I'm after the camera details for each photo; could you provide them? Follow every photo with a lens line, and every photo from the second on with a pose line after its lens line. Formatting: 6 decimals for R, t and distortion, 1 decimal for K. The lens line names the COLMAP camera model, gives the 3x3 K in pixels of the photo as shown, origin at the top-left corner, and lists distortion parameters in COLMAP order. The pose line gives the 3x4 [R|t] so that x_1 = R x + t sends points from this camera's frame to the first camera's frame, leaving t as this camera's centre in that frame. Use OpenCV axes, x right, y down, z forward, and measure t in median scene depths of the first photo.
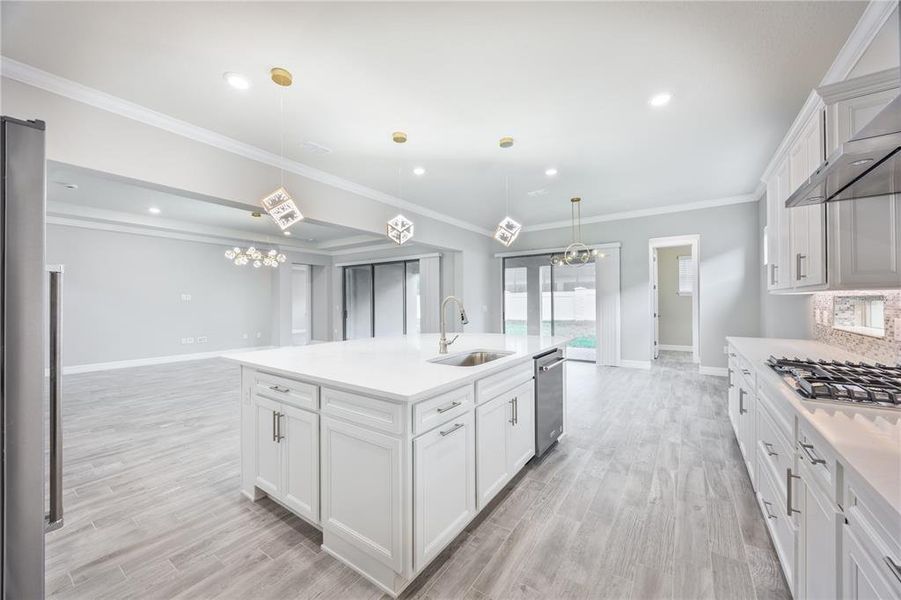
lens RADIAL K [[345.3, 0, 449.4], [0, 345.3, 303.0], [0, 0, 1]] dist [-0.003693, -0.000653]
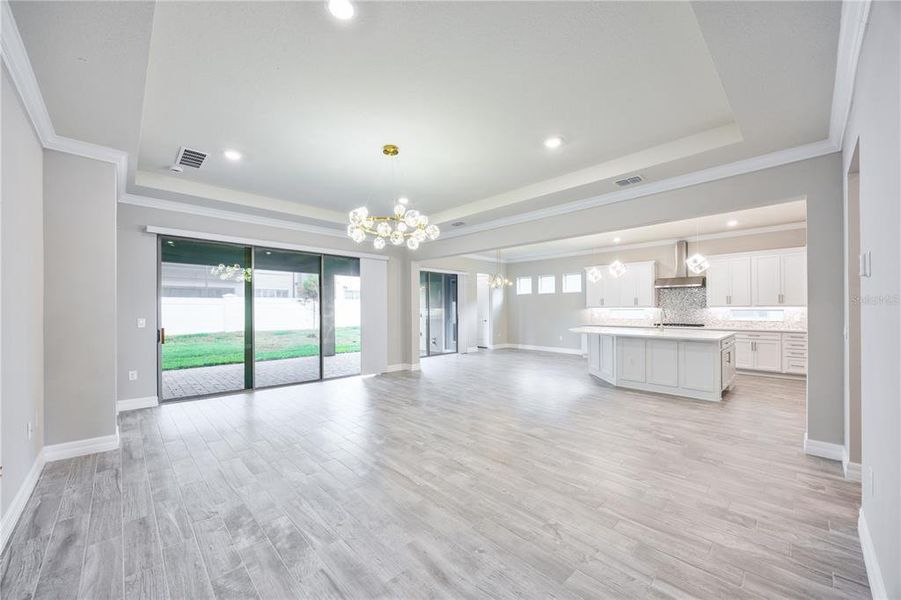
lens RADIAL K [[345.3, 0, 449.2], [0, 345.3, 303.1], [0, 0, 1]] dist [-0.003693, -0.000653]
pose [[0.177546, 0.023148, 0.983840, -0.855629], [0.003354, 0.999703, -0.024126, 0.000651], [-0.984107, 0.007584, 0.177416, 0.645661]]
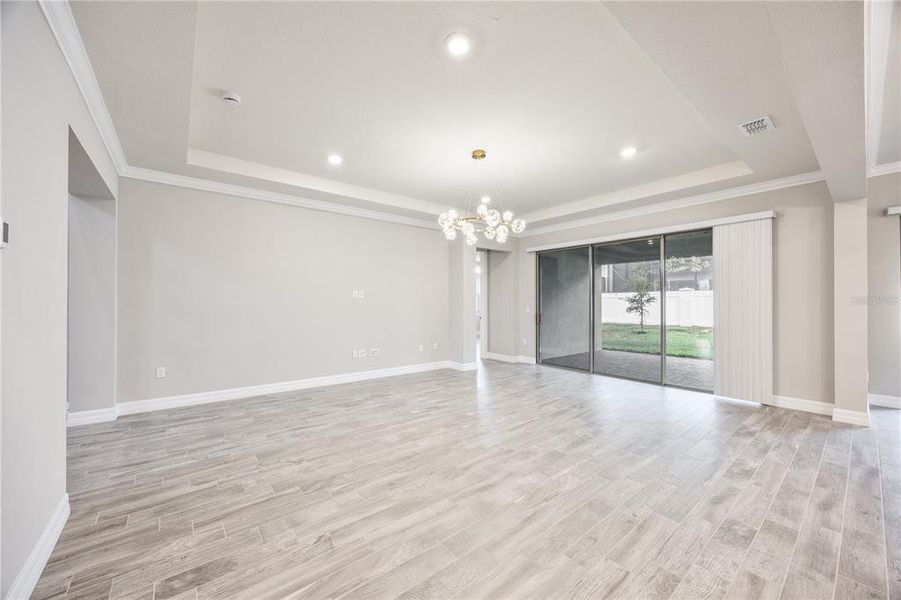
lens RADIAL K [[341.9, 0, 447.2], [0, 341.9, 300.3], [0, 0, 1]] dist [-0.001987, -0.000473]
pose [[0.961320, 0.002600, -0.275420, -0.355624], [-0.005188, 0.999949, -0.008669, 0.002234], [0.275383, 0.009763, 0.961285, 0.331114]]
